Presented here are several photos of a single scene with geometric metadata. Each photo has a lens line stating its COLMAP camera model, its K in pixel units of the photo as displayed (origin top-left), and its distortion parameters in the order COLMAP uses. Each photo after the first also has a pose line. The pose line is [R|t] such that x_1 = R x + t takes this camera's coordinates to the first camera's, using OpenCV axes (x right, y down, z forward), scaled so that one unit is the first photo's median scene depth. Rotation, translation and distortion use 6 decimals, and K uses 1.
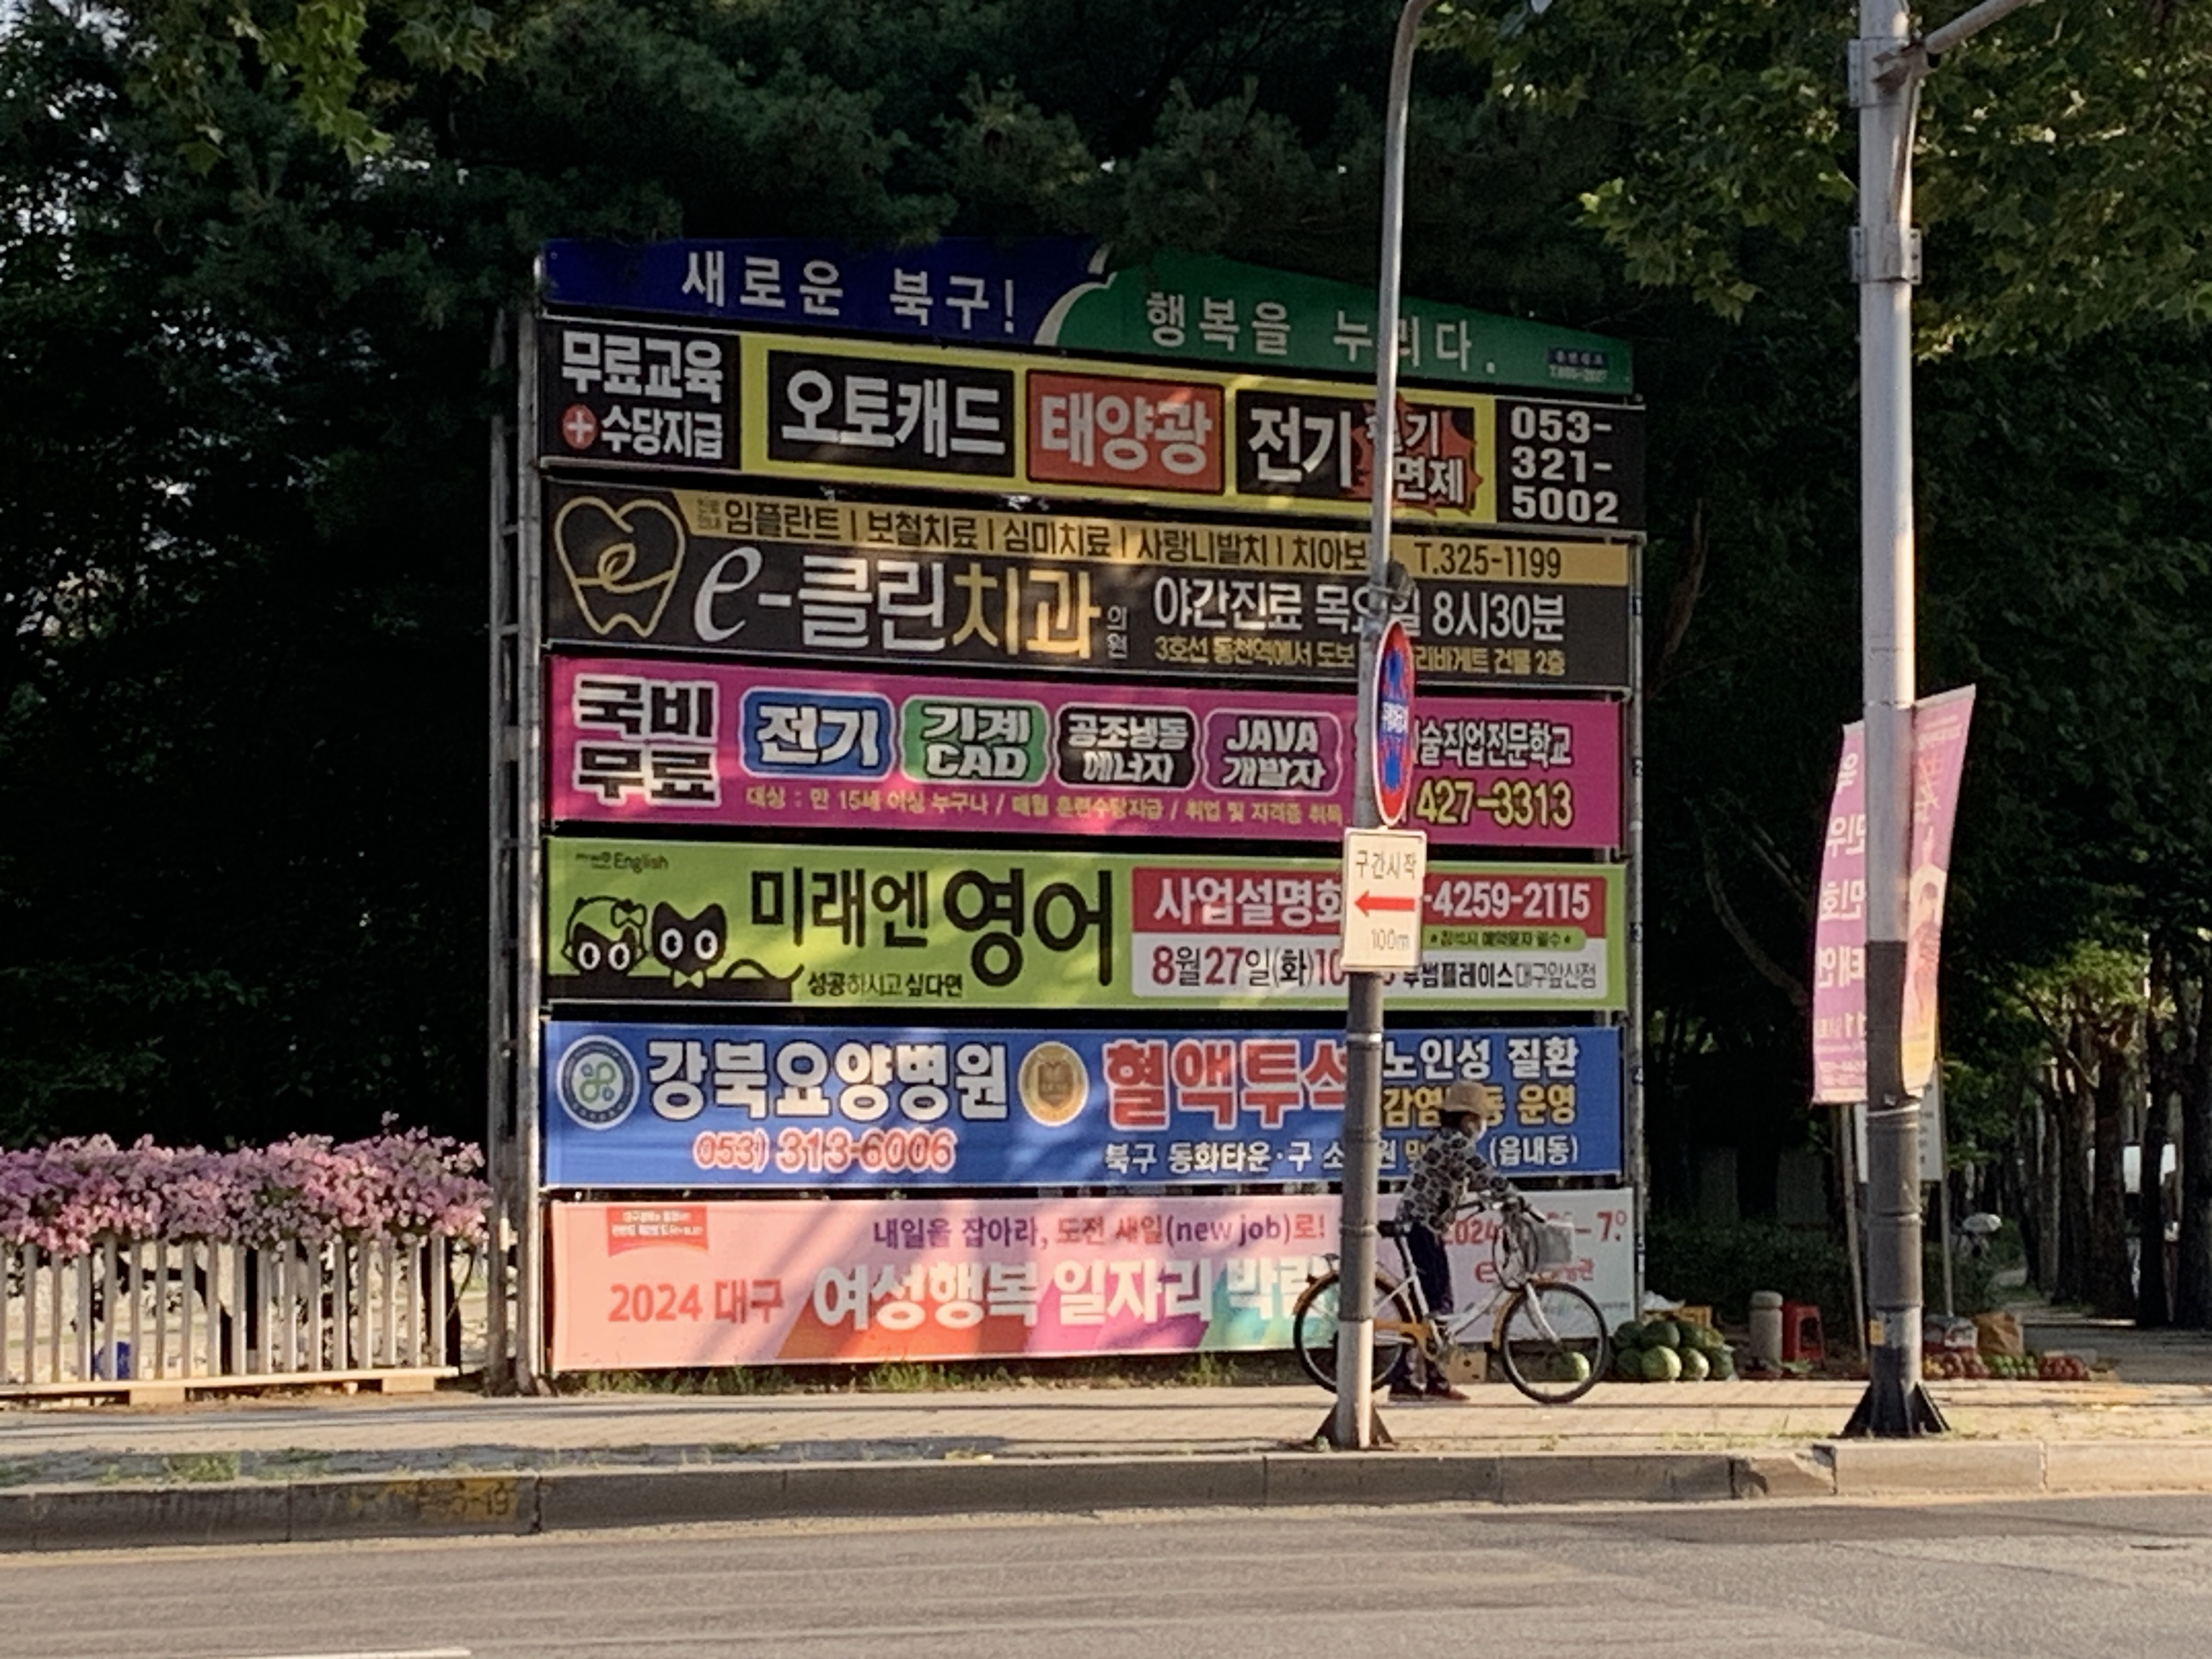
lens RADIAL K [[6153.9, 0, 1107.1], [0, 6153.9, 833.5], [0, 0, 1]] dist [-0.000982, 0.000000]
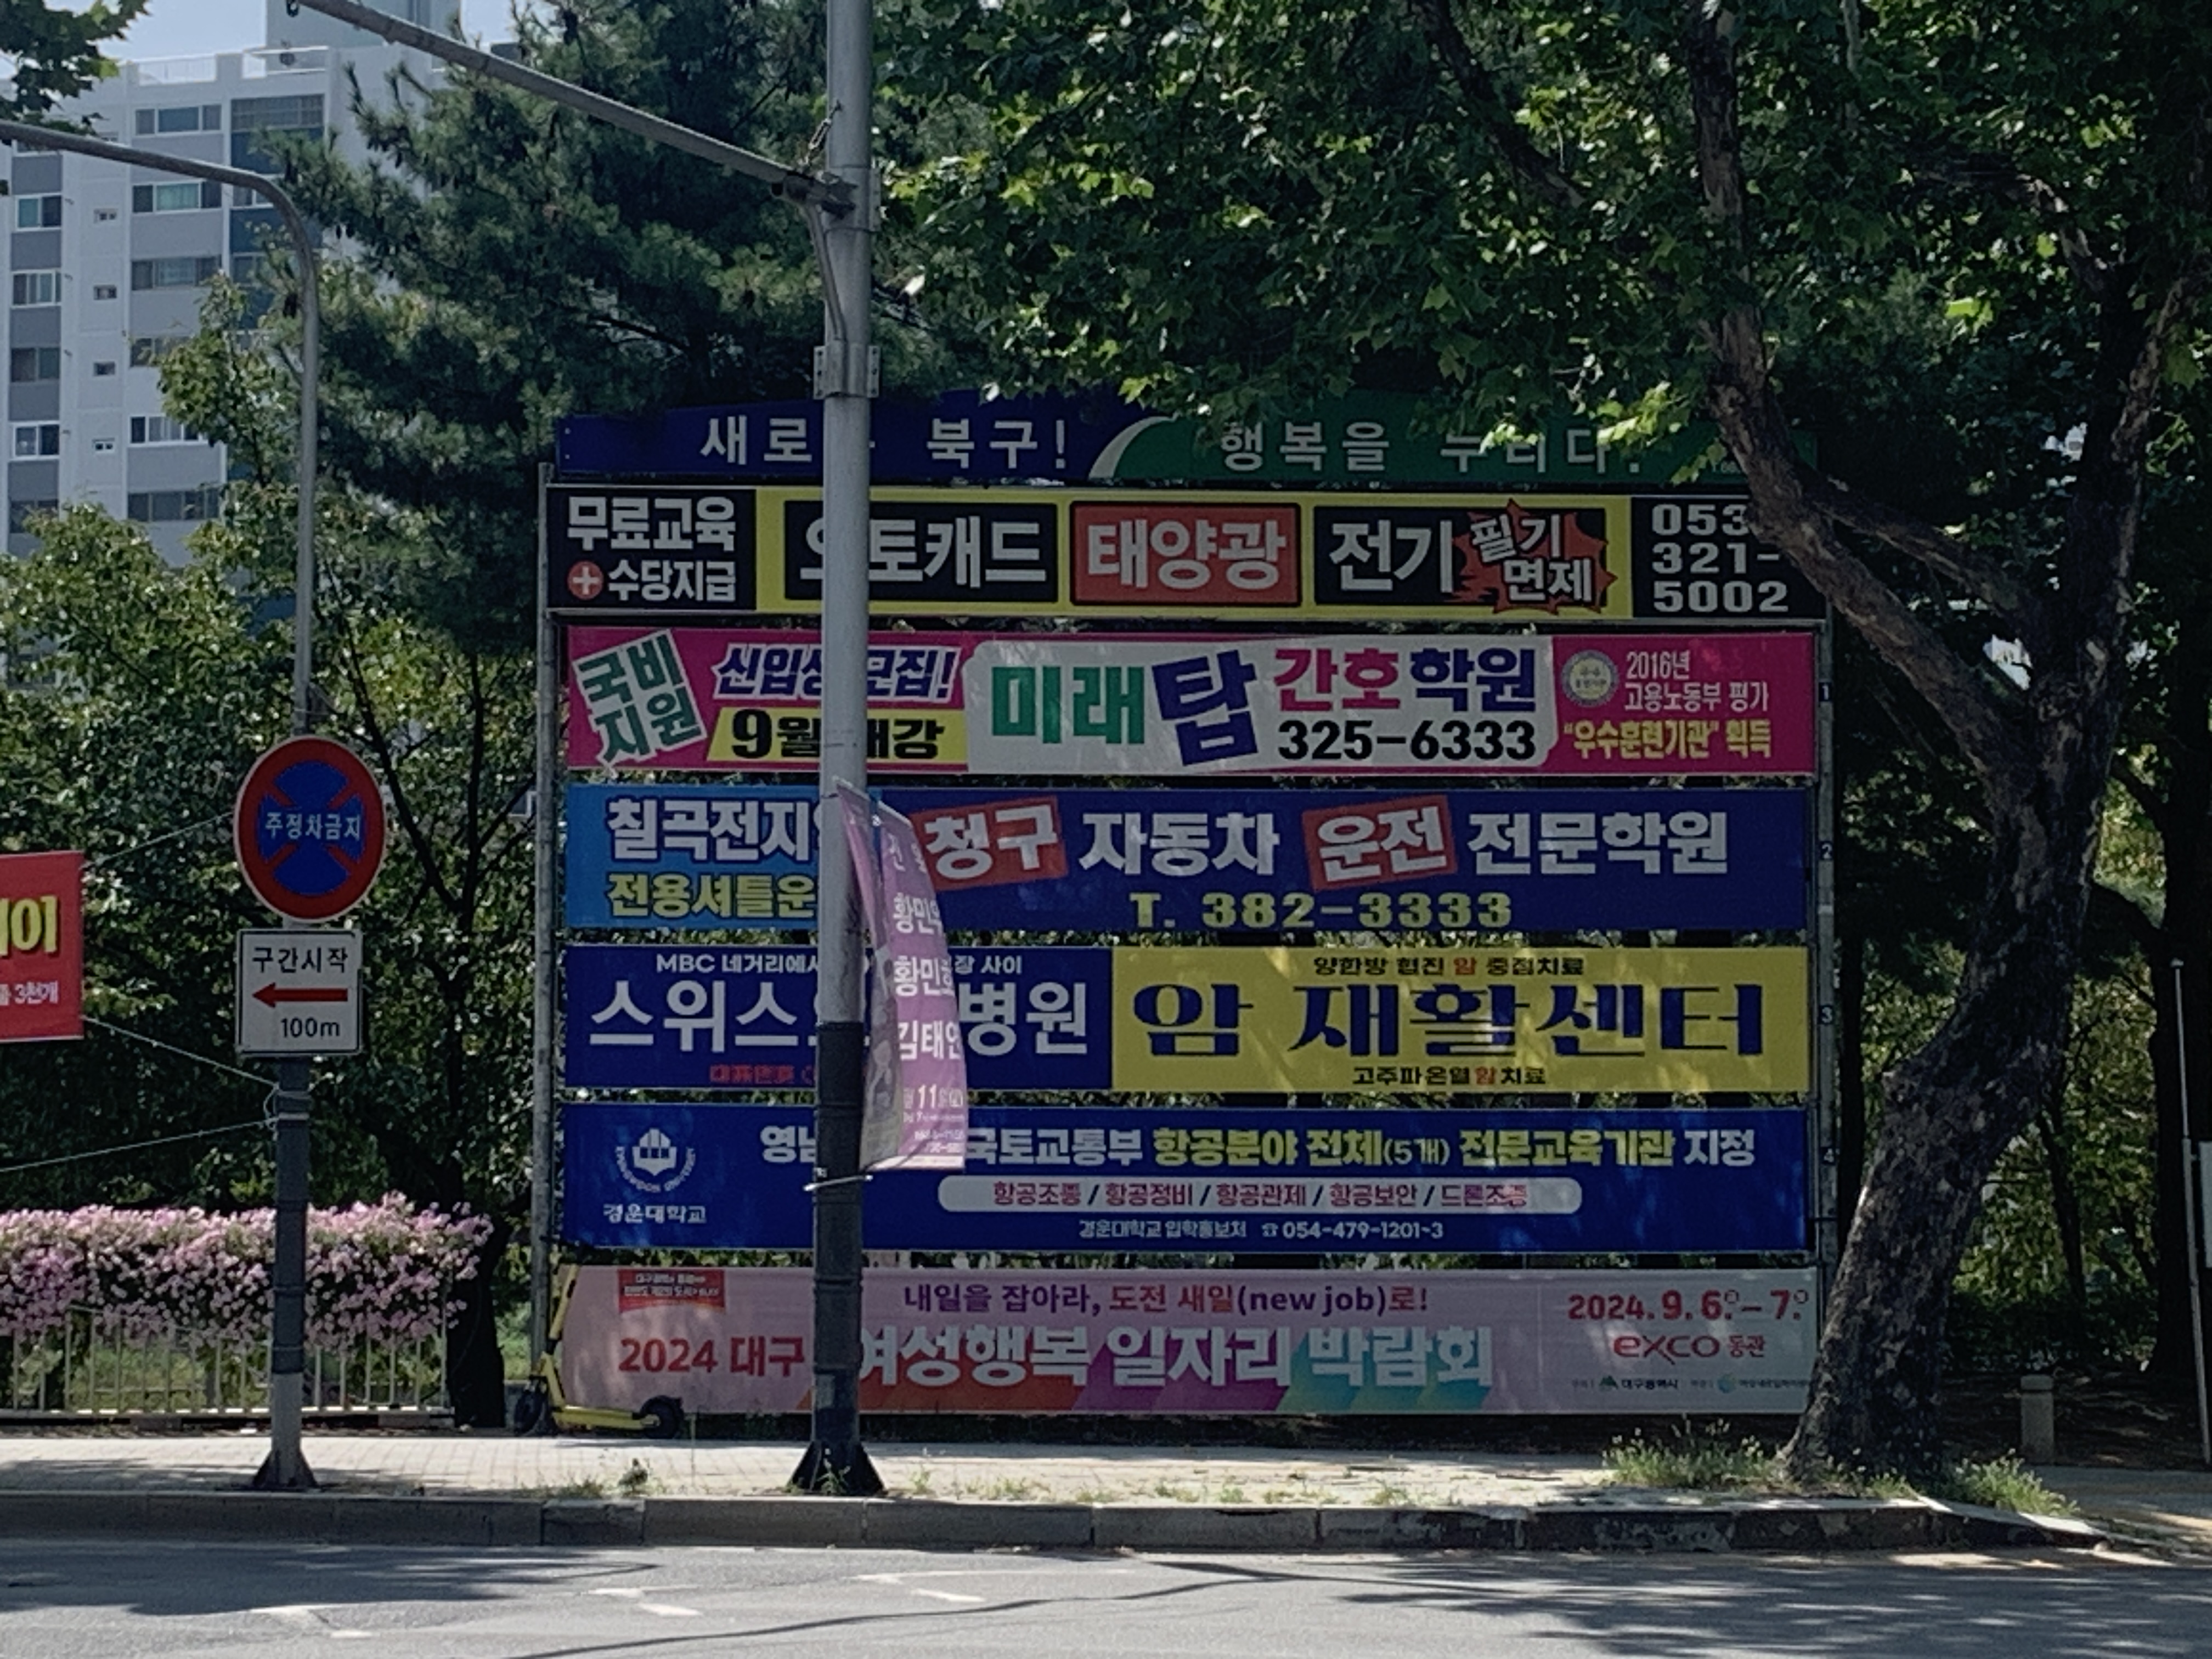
lens RADIAL K [[5894.0, 0, 1105.5], [0, 5894.0, 825.0], [0, 0, 1]] dist [-0.006001, 0.000000]
pose [[0.844607, -0.028638, -0.534620, 0.546184], [0.018575, 0.999535, -0.024197, 0.006712], [0.535064, 0.010506, 0.844746, 0.127267]]
